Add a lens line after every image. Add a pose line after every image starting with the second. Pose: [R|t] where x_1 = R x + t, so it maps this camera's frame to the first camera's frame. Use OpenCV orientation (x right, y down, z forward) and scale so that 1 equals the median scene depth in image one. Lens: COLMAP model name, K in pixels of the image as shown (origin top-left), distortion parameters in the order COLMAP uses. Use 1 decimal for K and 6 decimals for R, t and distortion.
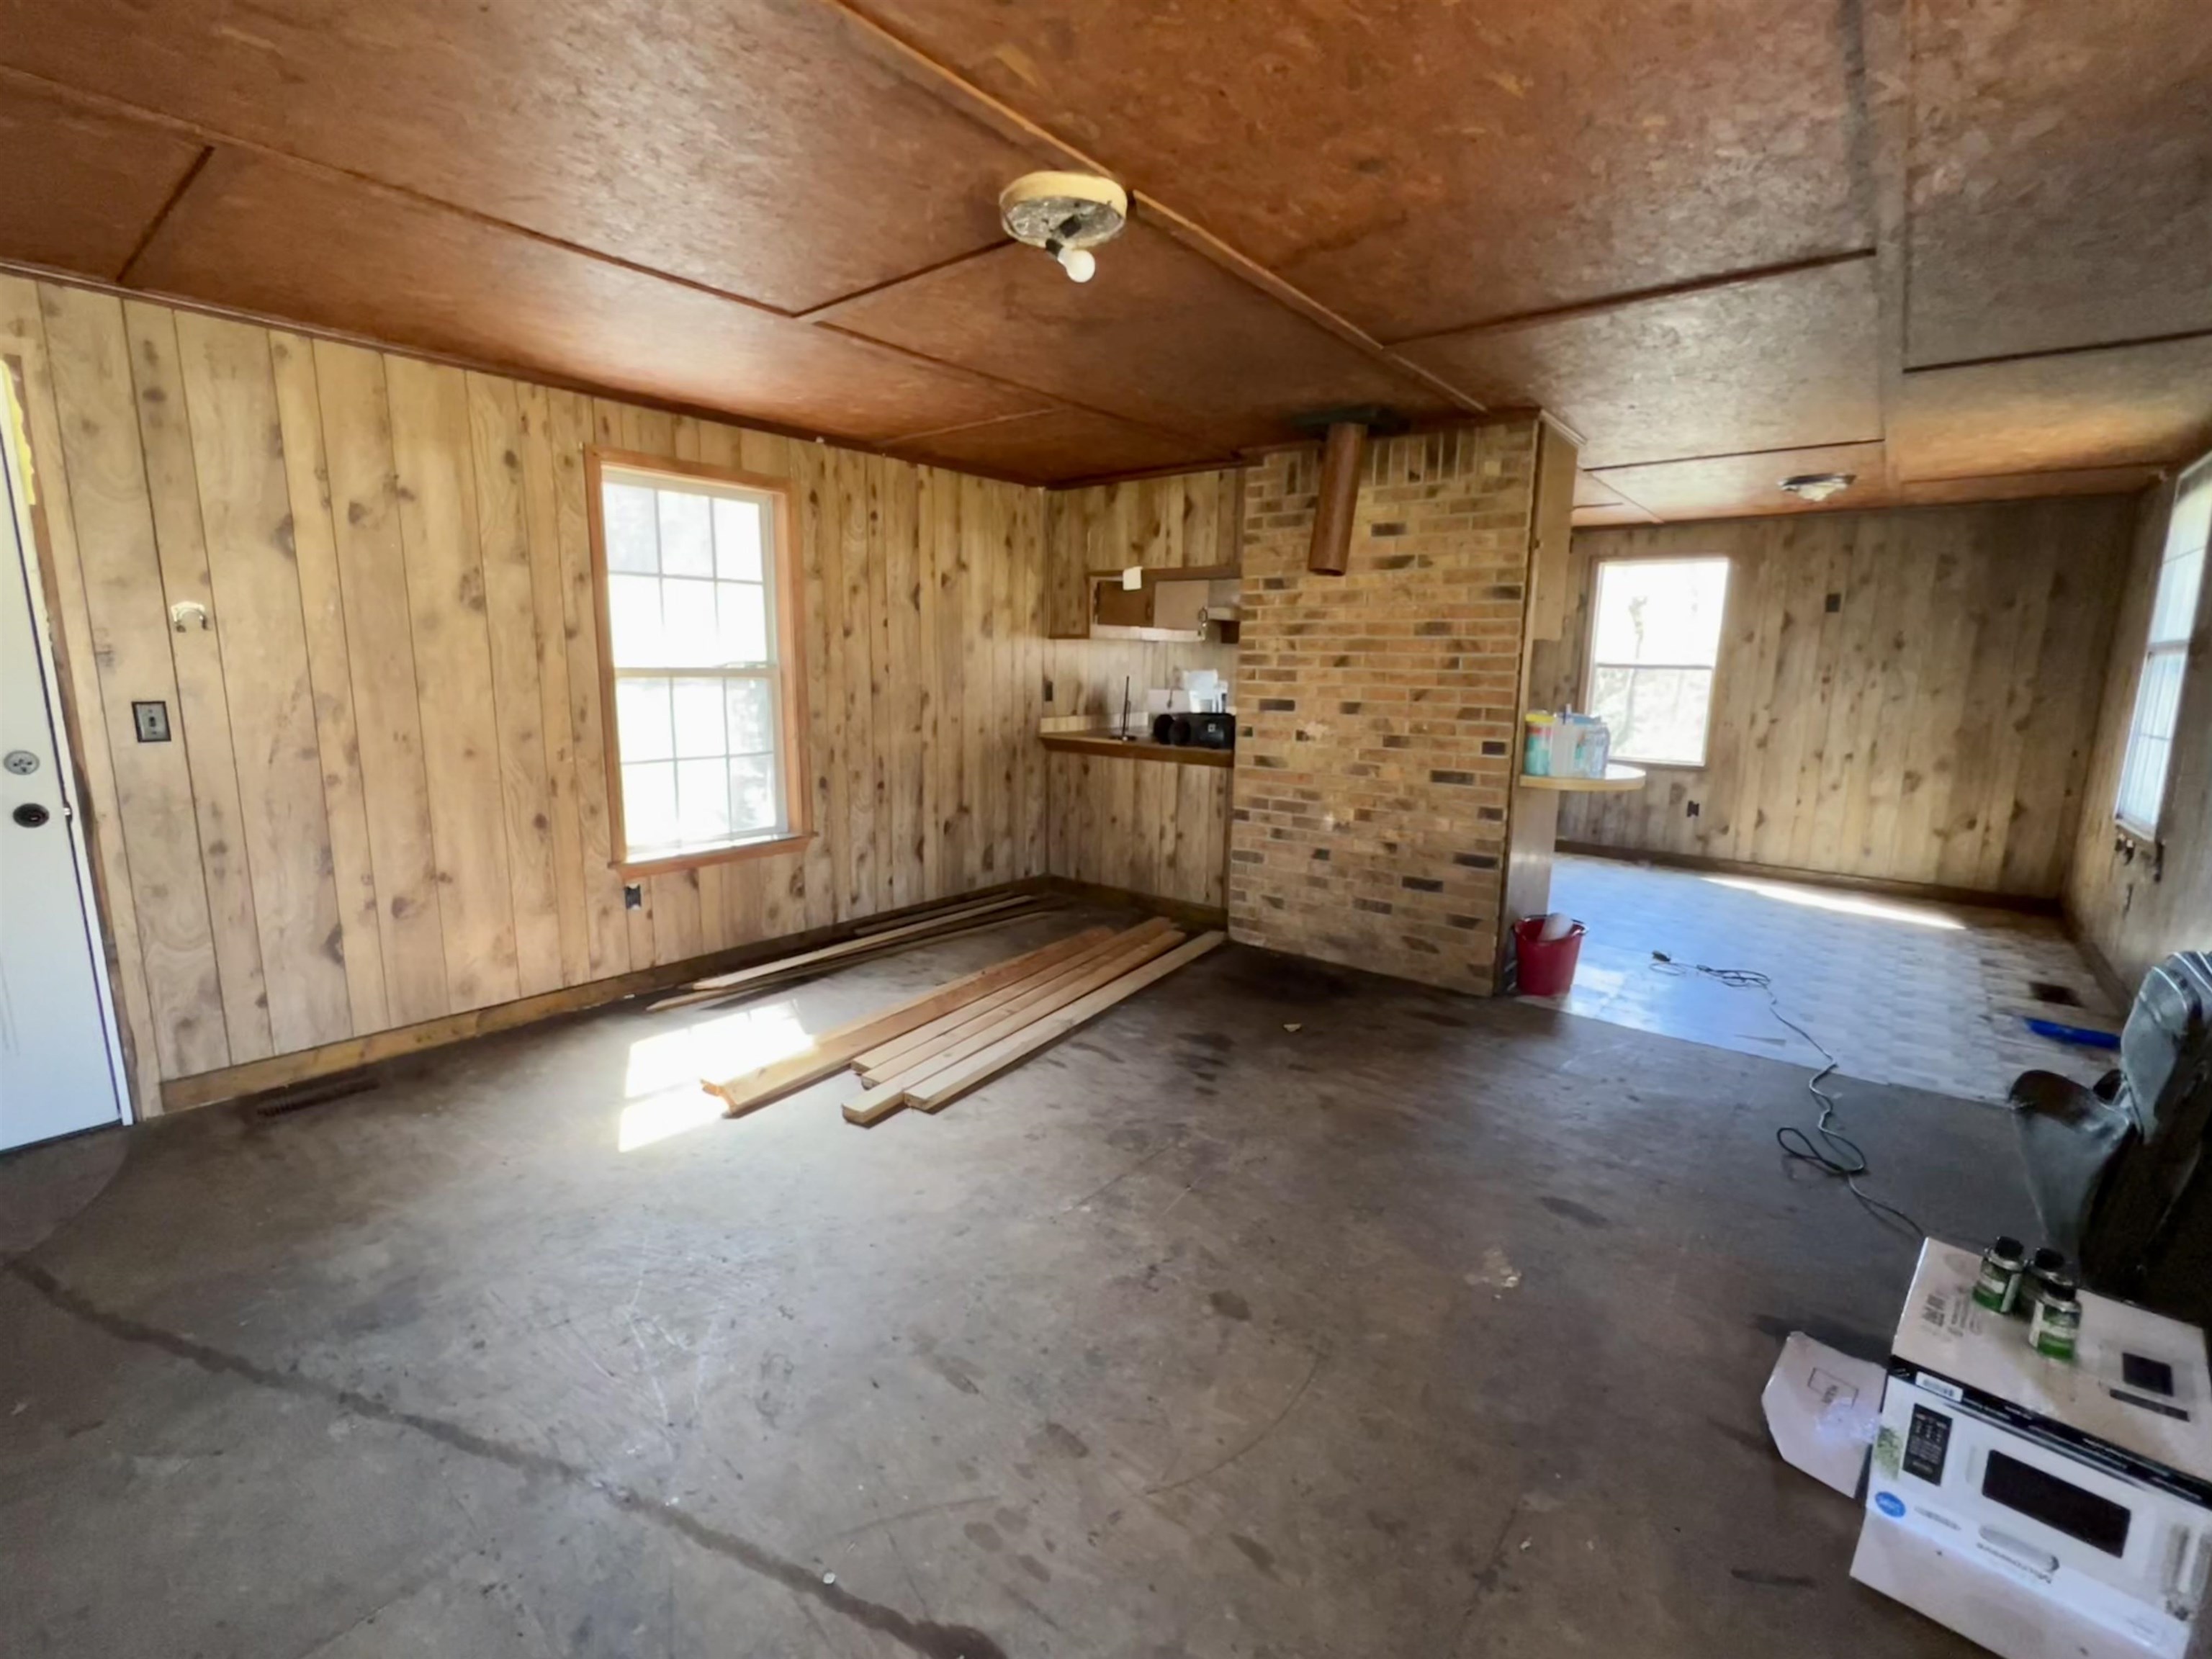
lens RADIAL K [[971.2, 0, 1101.3], [0, 971.2, 825.5], [0, 0, 1]] dist [-0.004626, 0.000695]
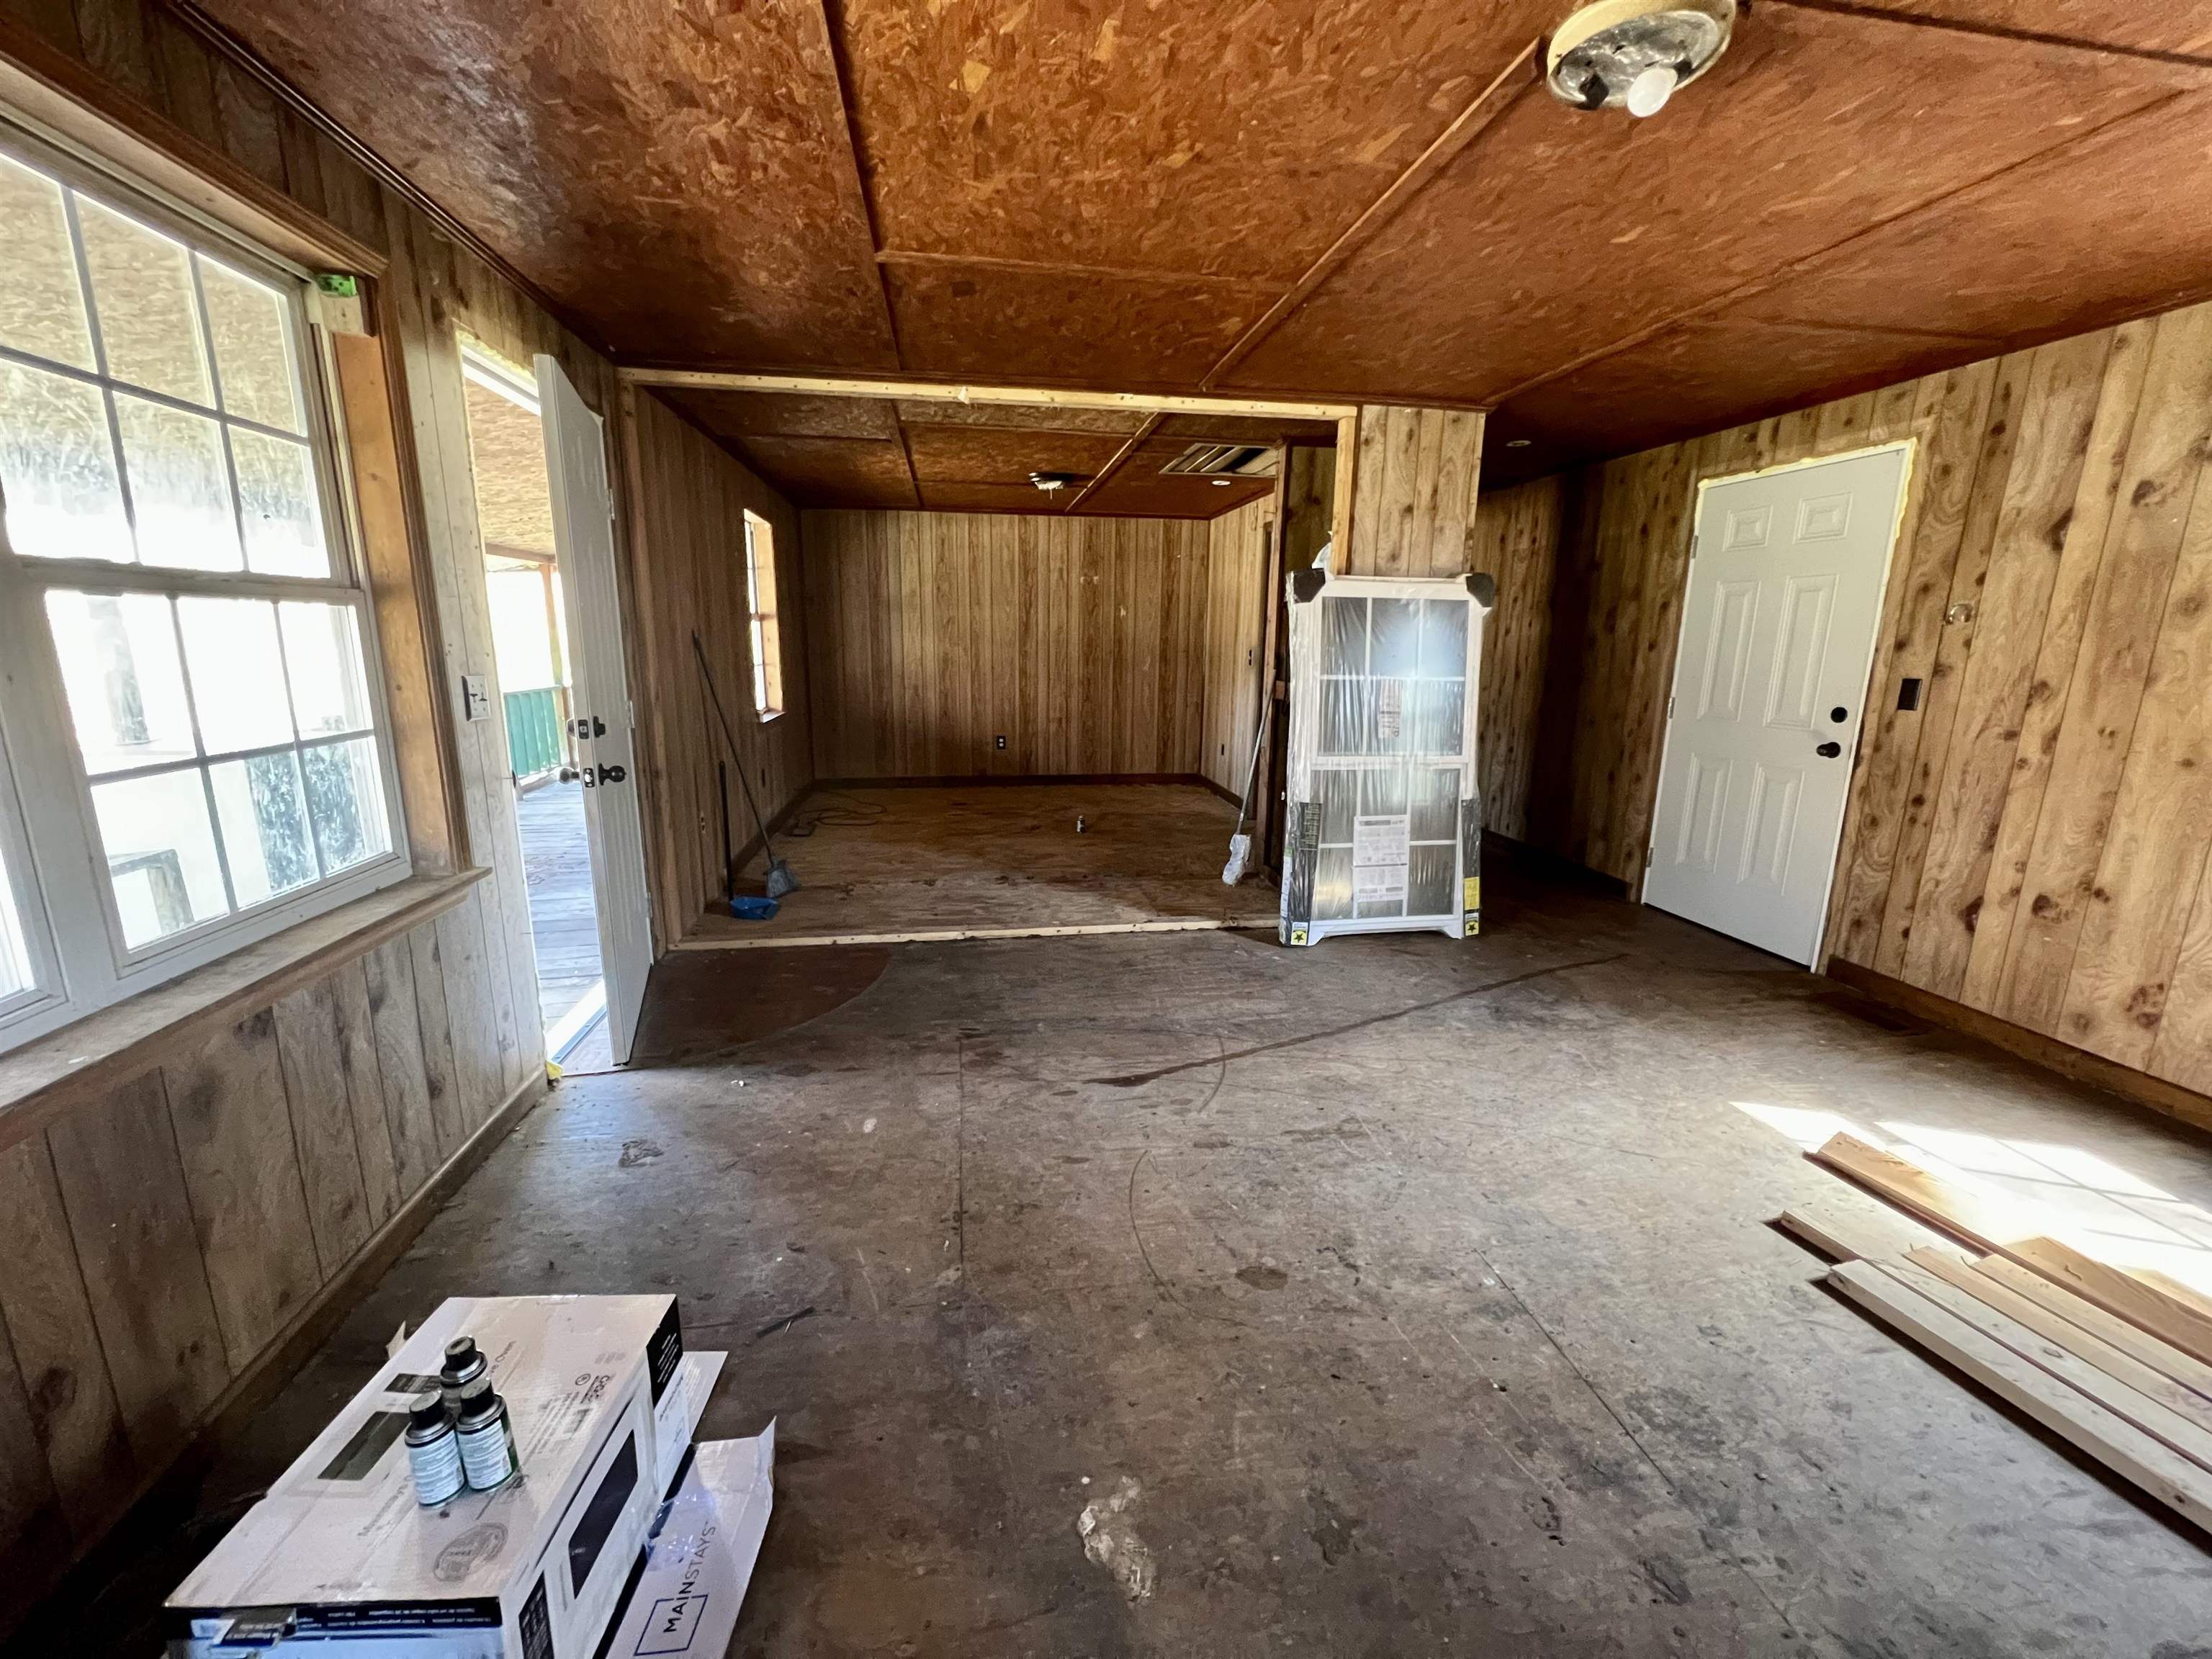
lens RADIAL K [[892.6, 0, 1107.1], [0, 892.6, 827.2], [0, 0, 1]] dist [0.002492, 0.000636]
pose [[-0.664504, 0.134863, -0.735014, 0.614182], [-0.151774, 0.938724, 0.309454, -0.140315], [0.731709, 0.317190, -0.603317, 0.936227]]
